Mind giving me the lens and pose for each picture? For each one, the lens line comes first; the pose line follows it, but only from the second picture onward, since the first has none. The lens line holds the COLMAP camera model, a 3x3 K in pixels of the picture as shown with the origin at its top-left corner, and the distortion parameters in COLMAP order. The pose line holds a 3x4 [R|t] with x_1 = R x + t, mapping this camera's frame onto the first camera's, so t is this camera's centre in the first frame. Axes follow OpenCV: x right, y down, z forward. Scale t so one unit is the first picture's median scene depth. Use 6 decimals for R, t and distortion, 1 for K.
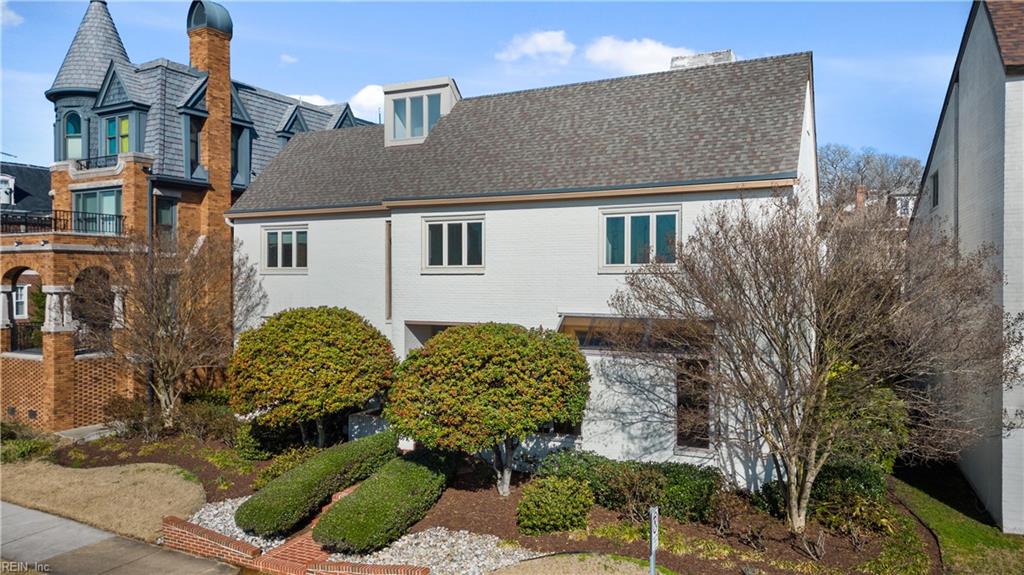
lens RADIAL K [[806.0, 0, 512.0], [0, 806.0, 287.5], [0, 0, 1]] dist [0.012860, 0.000951]
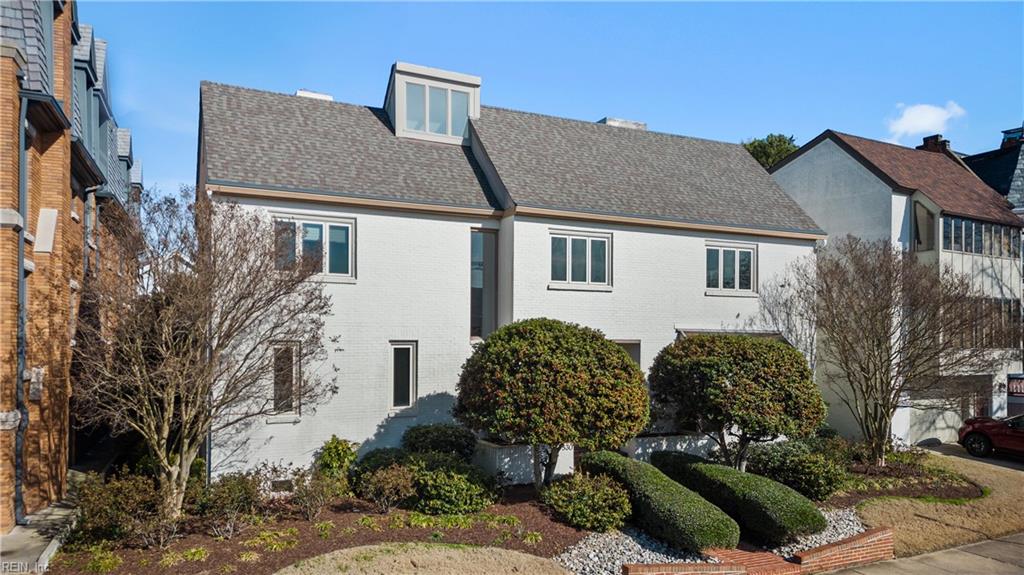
lens RADIAL K [[806.0, 0, 512.0], [0, 806.0, 287.5], [0, 0, 1]] dist [0.012860, 0.000951]
pose [[0.571570, 0.024063, 0.820200, -0.939218], [-0.025930, 0.999600, -0.011257, -0.006618], [-0.820144, -0.014834, 0.571966, 0.501626]]
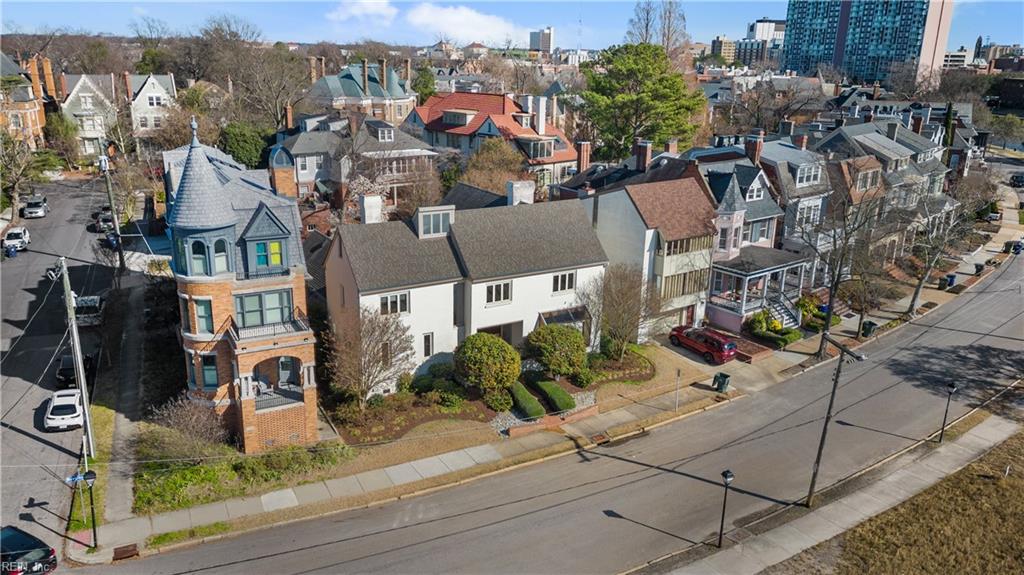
lens RADIAL K [[806.0, 0, 512.0], [0, 806.0, 287.5], [0, 0, 1]] dist [0.012860, 0.000951]
pose [[0.492045, -0.261589, 0.830339, -2.054952], [-0.043866, 0.945127, 0.323746, -0.853758], [-0.869464, -0.195721, 0.453570, -0.125240]]
